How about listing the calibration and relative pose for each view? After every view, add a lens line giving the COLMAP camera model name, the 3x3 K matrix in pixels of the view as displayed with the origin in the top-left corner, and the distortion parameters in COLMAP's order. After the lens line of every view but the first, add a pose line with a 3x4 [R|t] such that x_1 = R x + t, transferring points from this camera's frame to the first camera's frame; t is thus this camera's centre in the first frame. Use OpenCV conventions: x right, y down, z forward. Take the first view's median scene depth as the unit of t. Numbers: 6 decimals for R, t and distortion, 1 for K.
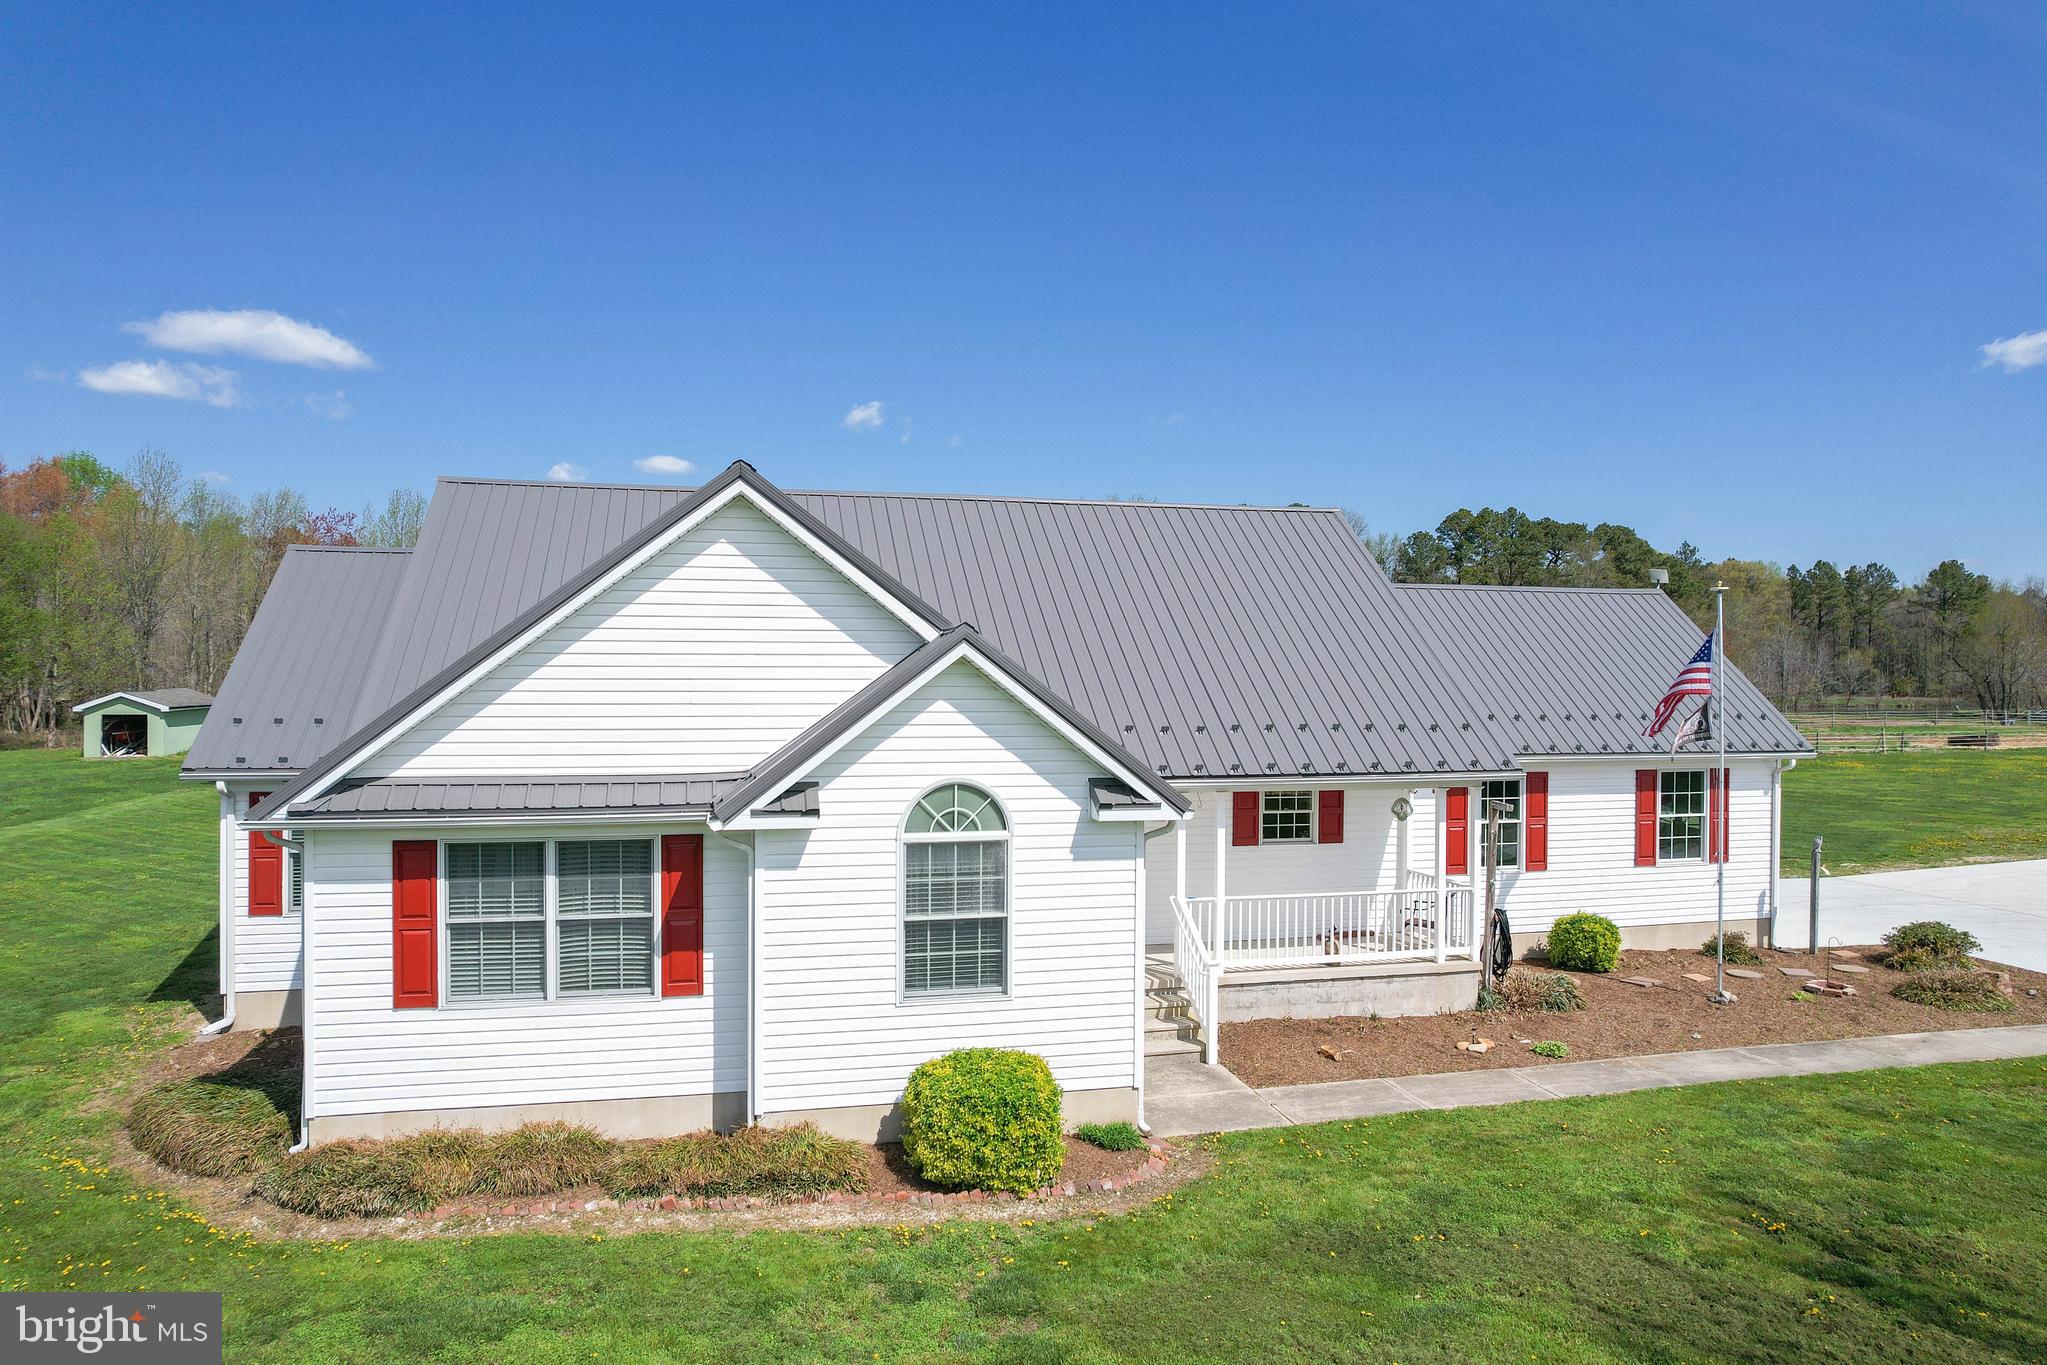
lens RADIAL K [[1328.8, 0, 1024.7], [0, 1328.8, 677.8], [0, 0, 1]] dist [-0.078503, 0.066122]
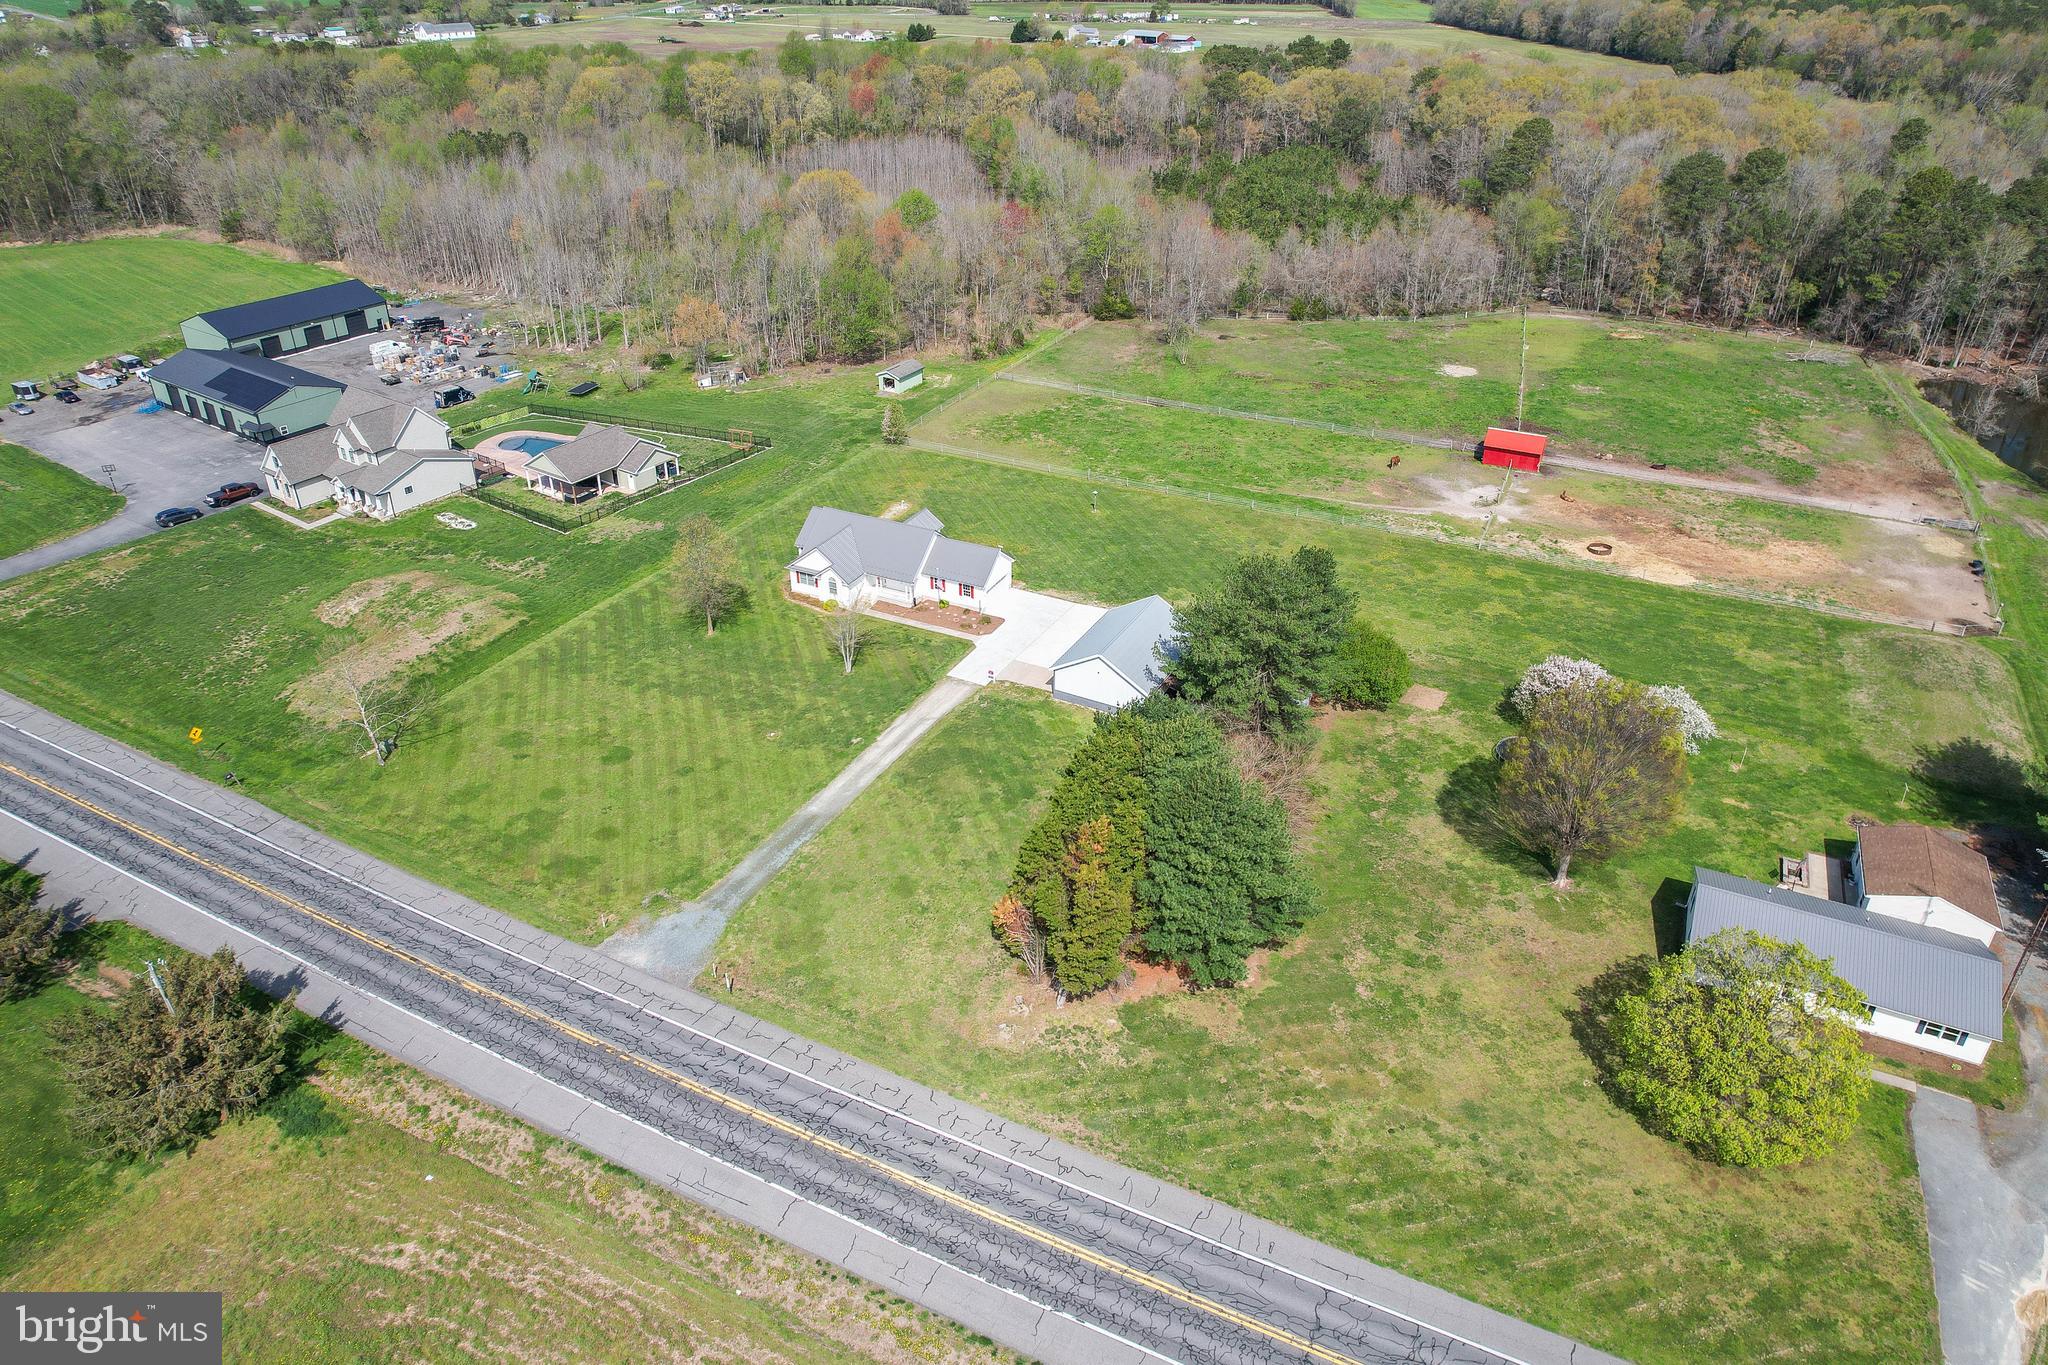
lens RADIAL K [[1329.5, 0, 1046.1], [0, 1329.5, 624.3], [0, 0, 1]] dist [-0.078503, 0.066122]
pose [[0.780575, 0.301710, -0.547424, 5.671935], [-0.009812, 0.881599, 0.471897, -3.632874], [0.624985, -0.362980, 0.691115, -4.286535]]
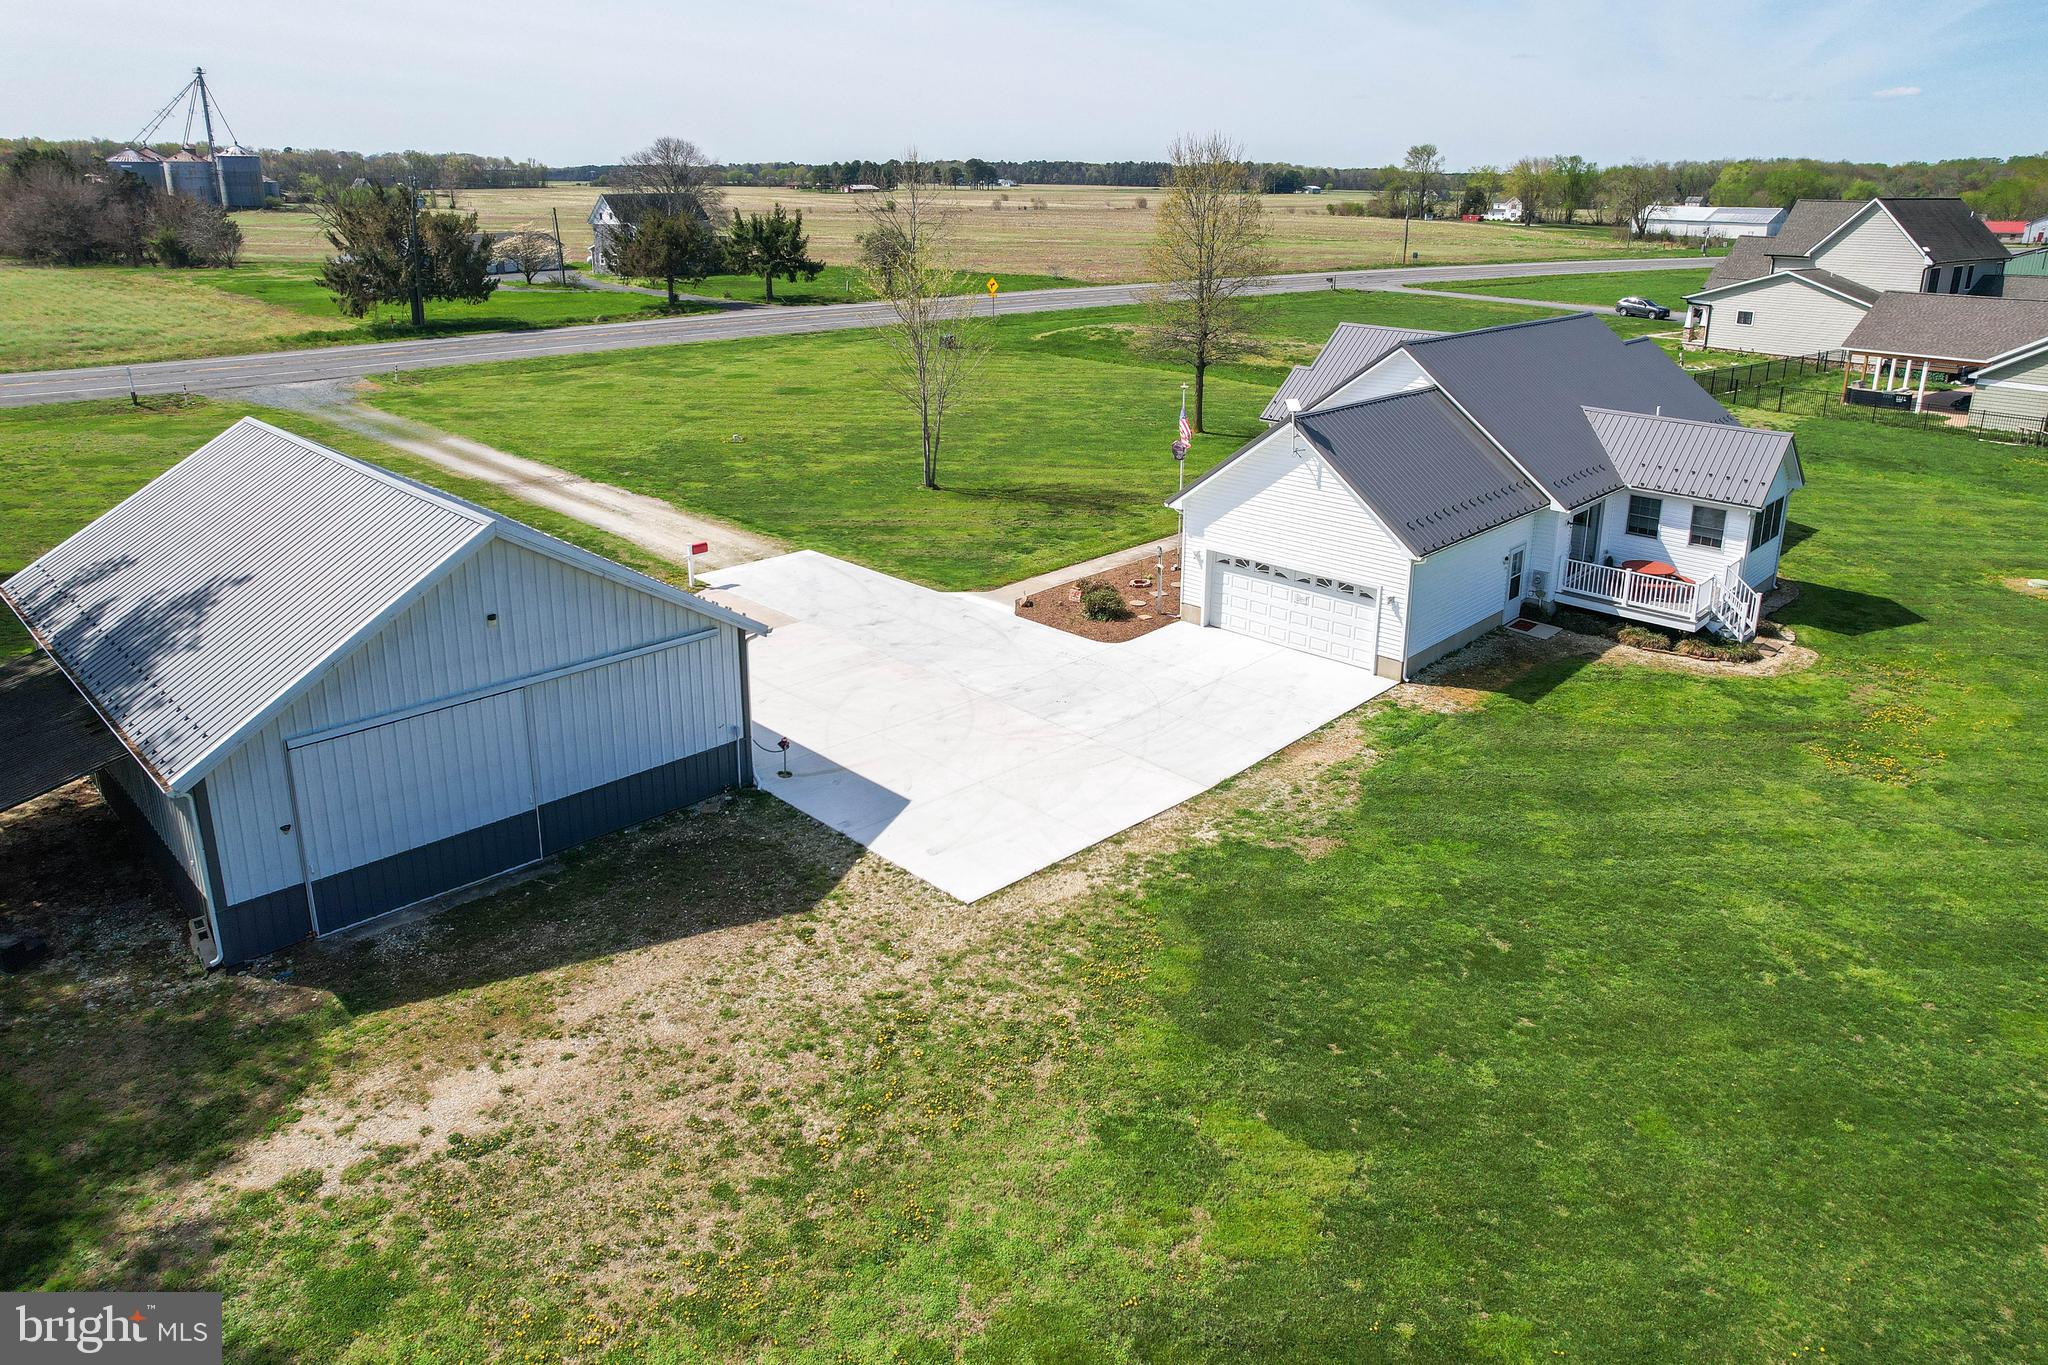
lens RADIAL K [[1329.5, 0, 1027.2], [0, 1329.5, 664.3], [0, 0, 1]] dist [-0.078503, 0.066122]
pose [[-0.832325, 0.181582, -0.523701, 2.102612], [-0.018803, 0.935025, 0.354084, -0.426882], [0.553969, 0.304560, -0.774830, 2.847820]]
